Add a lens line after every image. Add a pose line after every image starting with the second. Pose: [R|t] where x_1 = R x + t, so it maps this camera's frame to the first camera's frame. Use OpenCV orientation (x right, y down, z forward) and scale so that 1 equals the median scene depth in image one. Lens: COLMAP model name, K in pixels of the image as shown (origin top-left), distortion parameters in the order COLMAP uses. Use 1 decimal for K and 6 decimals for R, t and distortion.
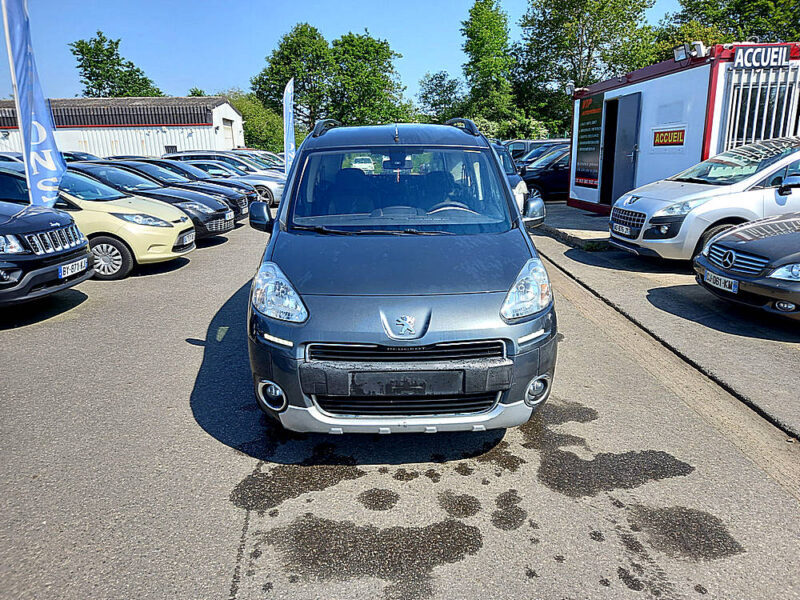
lens RADIAL K [[577.8, 0, 403.1], [0, 577.8, 298.5], [0, 0, 1]] dist [0.068627, -0.059956]
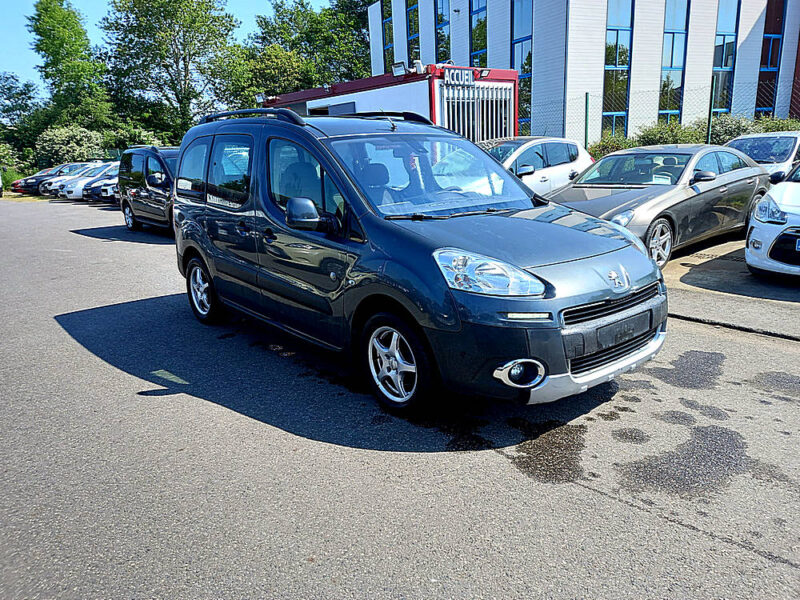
lens RADIAL K [[577.8, 0, 402.2], [0, 577.8, 295.8], [0, 0, 1]] dist [0.068627, -0.059956]
pose [[0.786124, -0.162603, 0.596296, -0.297510], [0.178035, 0.983455, 0.033465, -0.010328], [-0.591872, 0.079854, 0.802067, 0.099401]]
